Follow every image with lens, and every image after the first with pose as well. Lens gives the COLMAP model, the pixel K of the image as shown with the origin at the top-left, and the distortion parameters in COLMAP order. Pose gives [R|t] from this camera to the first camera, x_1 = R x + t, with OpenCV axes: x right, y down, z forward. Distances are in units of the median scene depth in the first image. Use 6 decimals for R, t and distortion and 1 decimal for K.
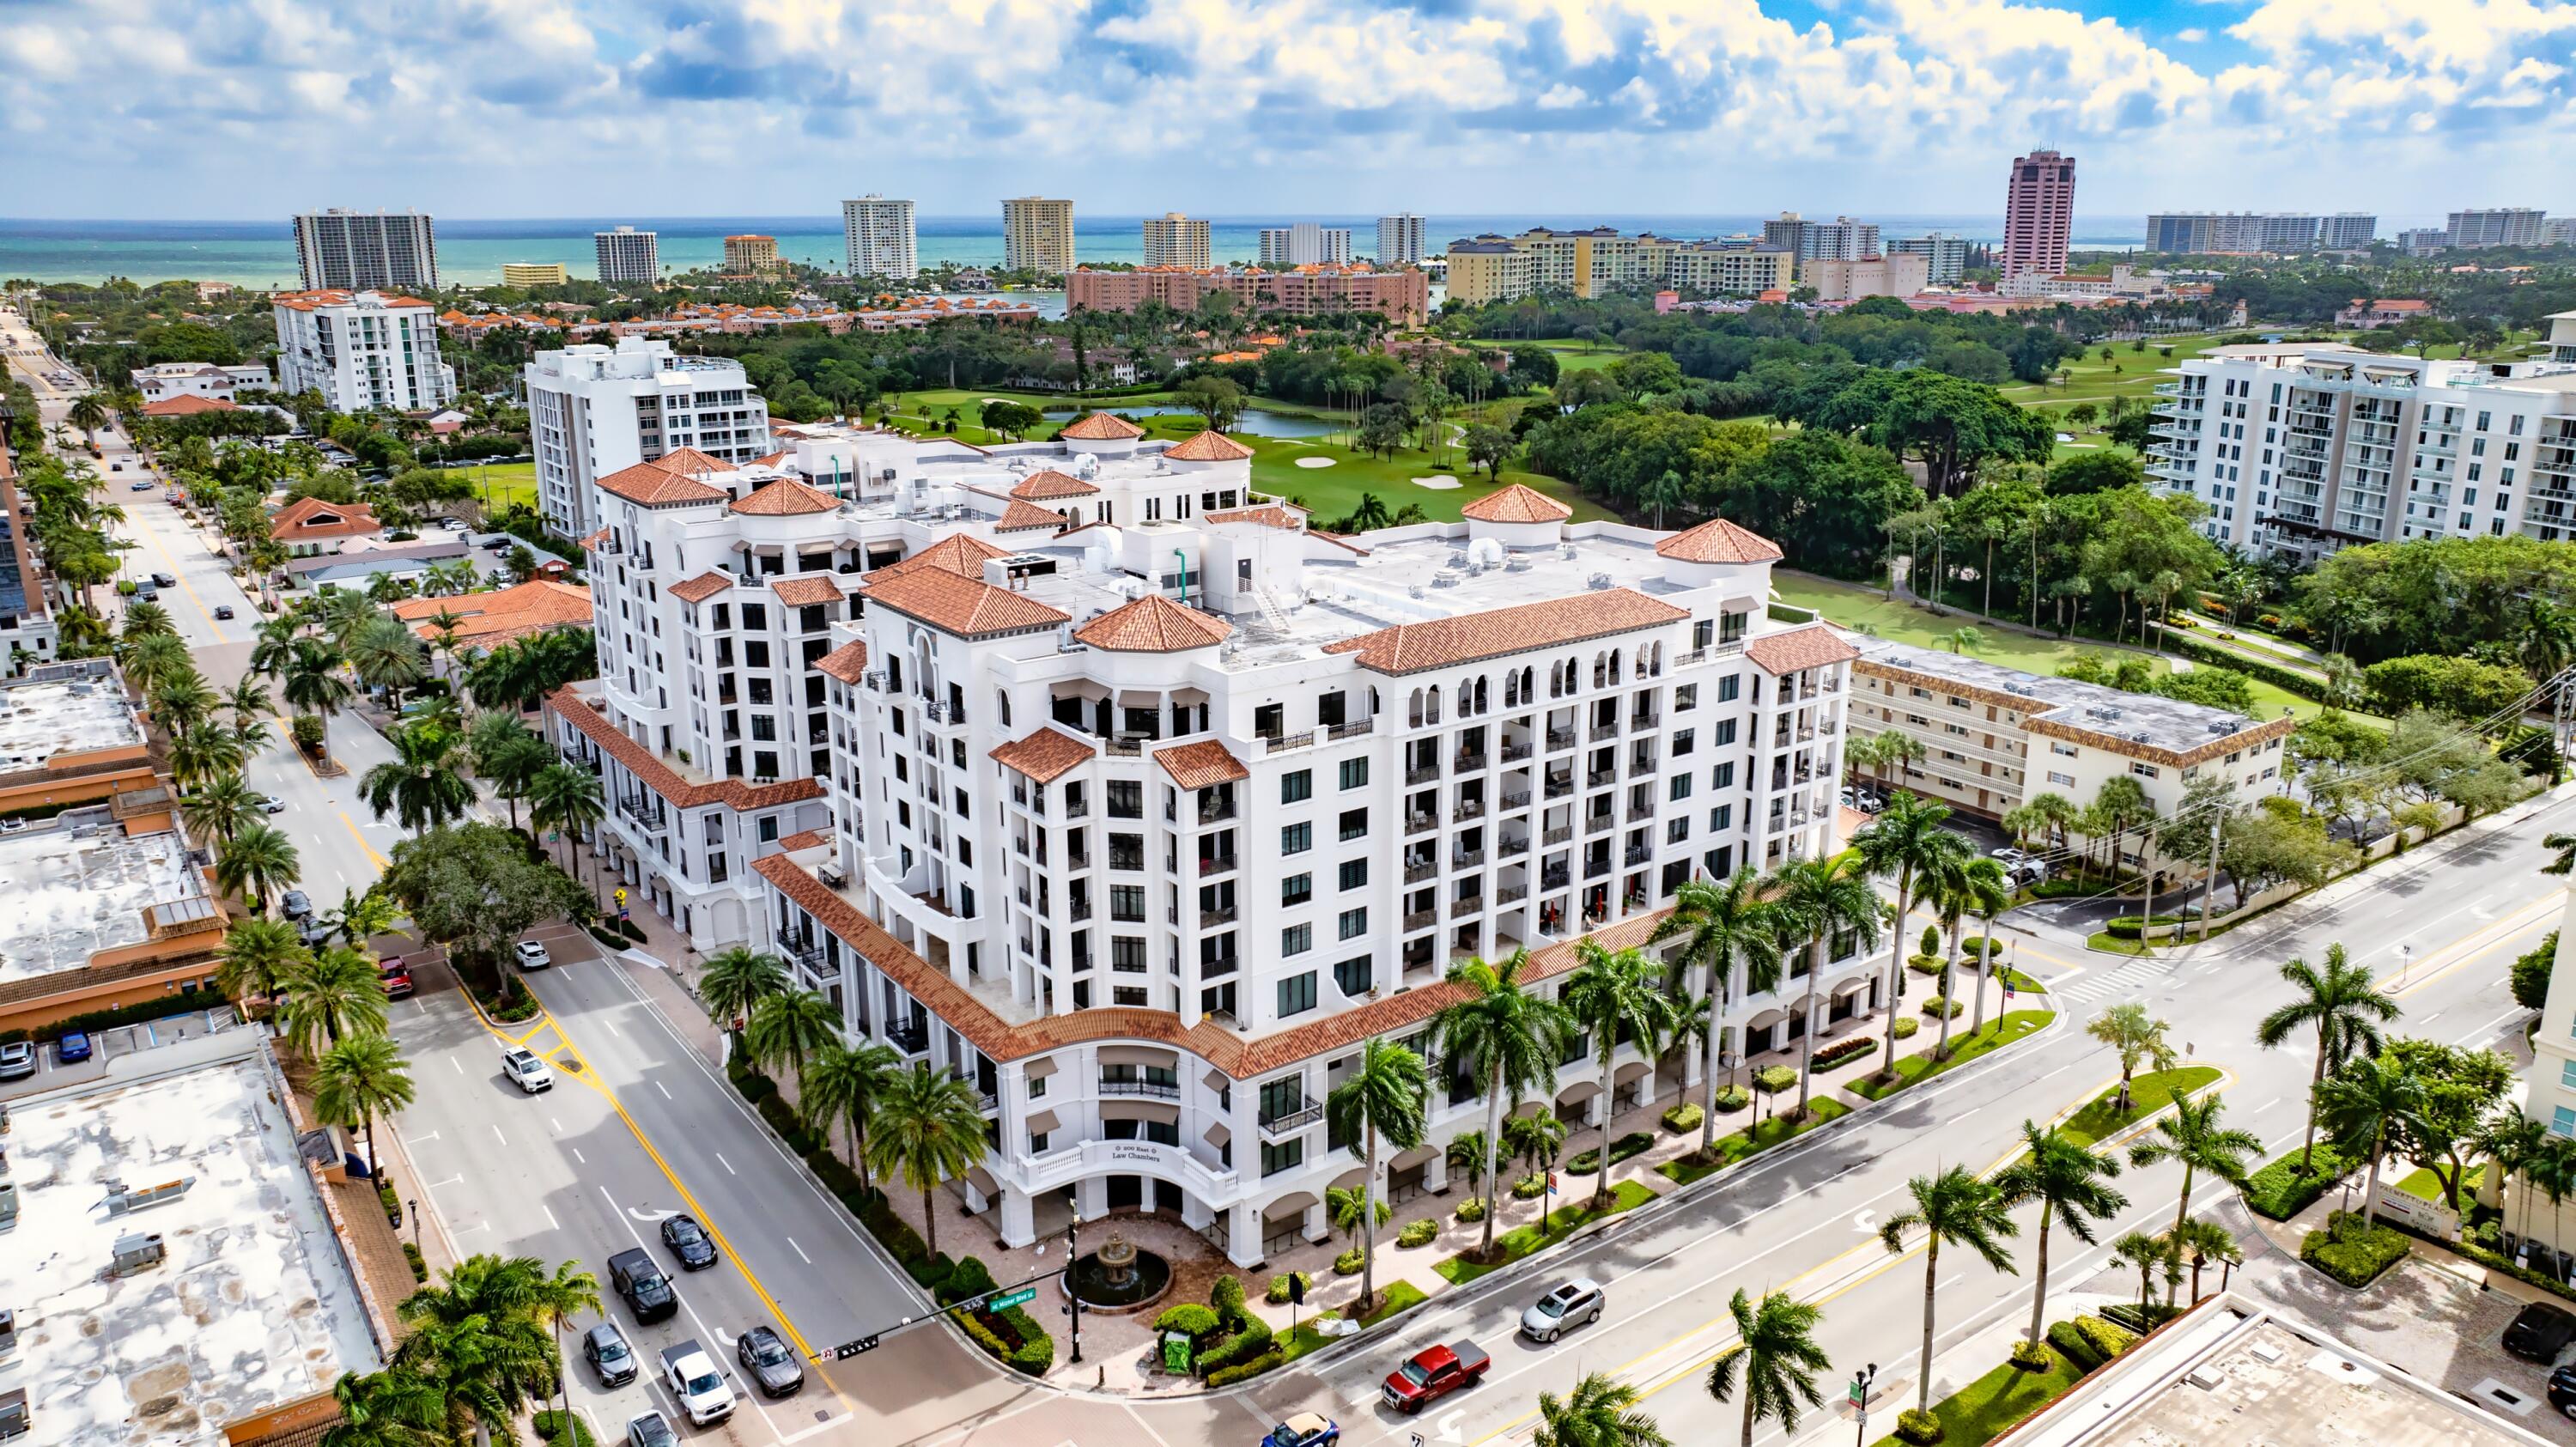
lens RADIAL K [[1805.9, 0, 1296.0], [0, 1805.9, 715.2], [0, 0, 1]] dist [-0.030072, 0.039463]
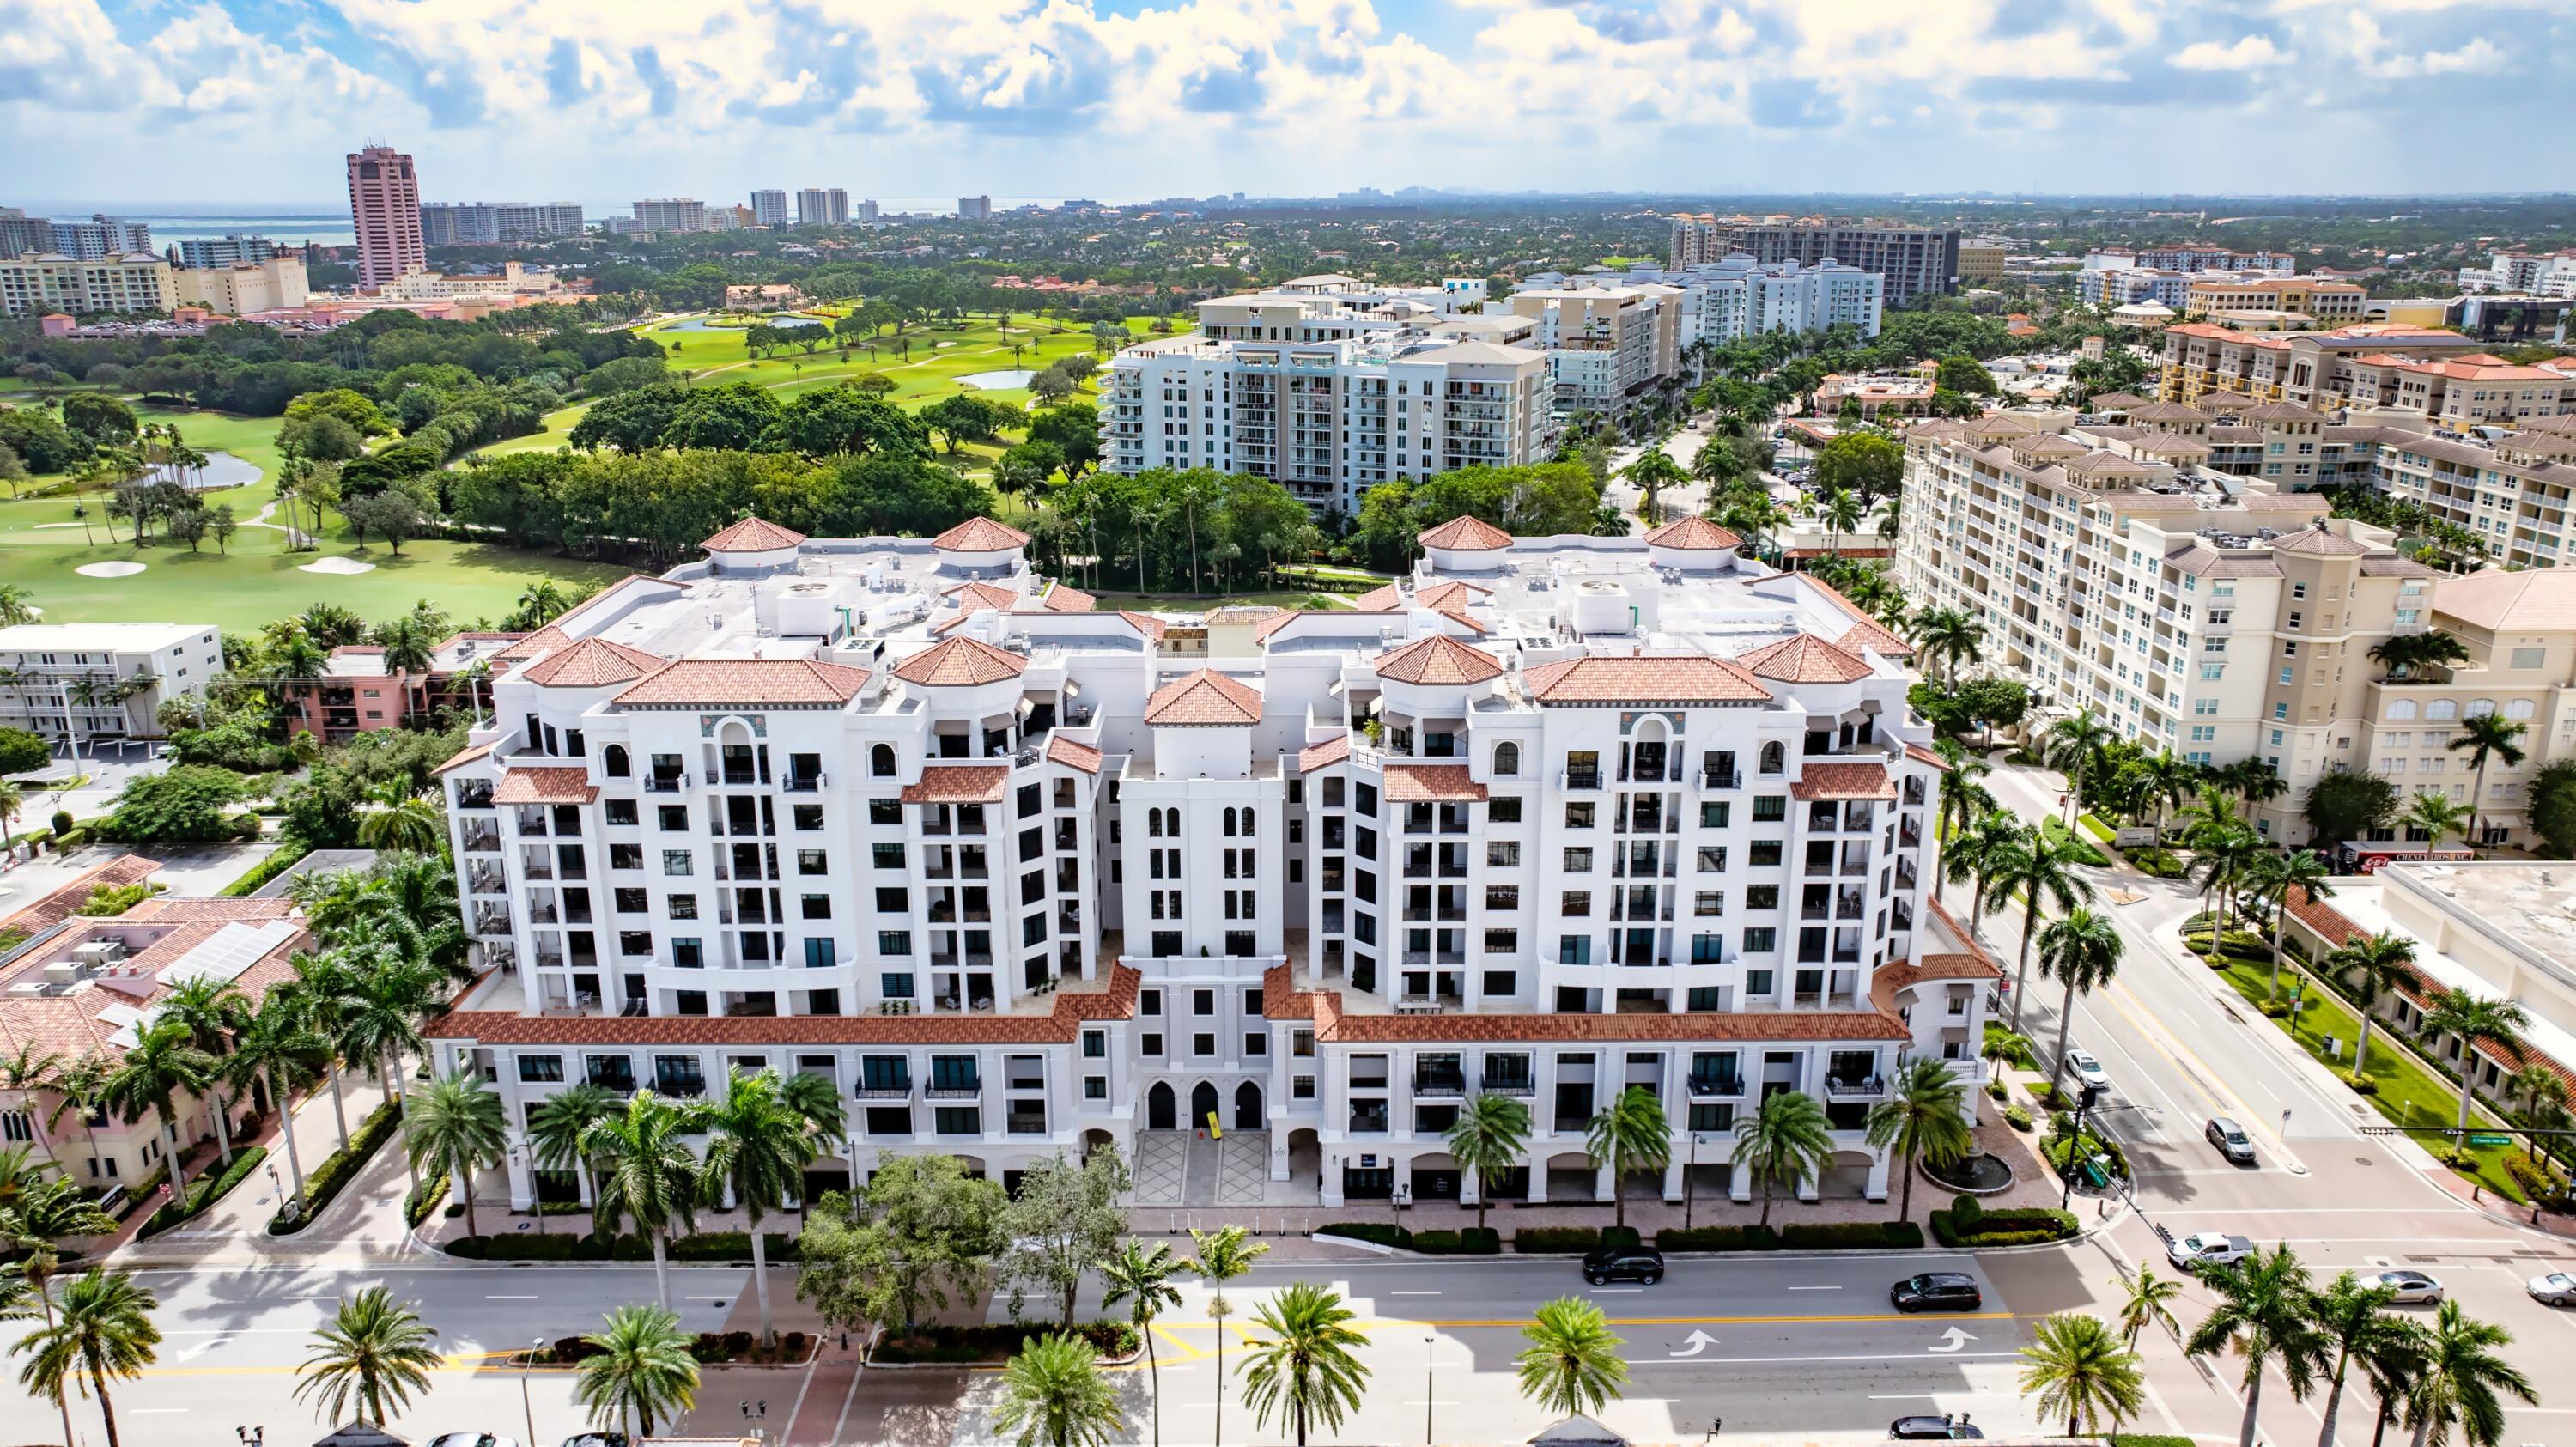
lens RADIAL K [[1805.9, 0, 1296.0], [0, 1805.9, 715.2], [0, 0, 1]] dist [-0.030072, 0.039463]
pose [[0.588244, -0.226671, 0.776266, -0.423571], [0.220686, 0.968475, 0.115563, -0.079706], [-0.777989, 0.103331, 0.619723, 0.187899]]
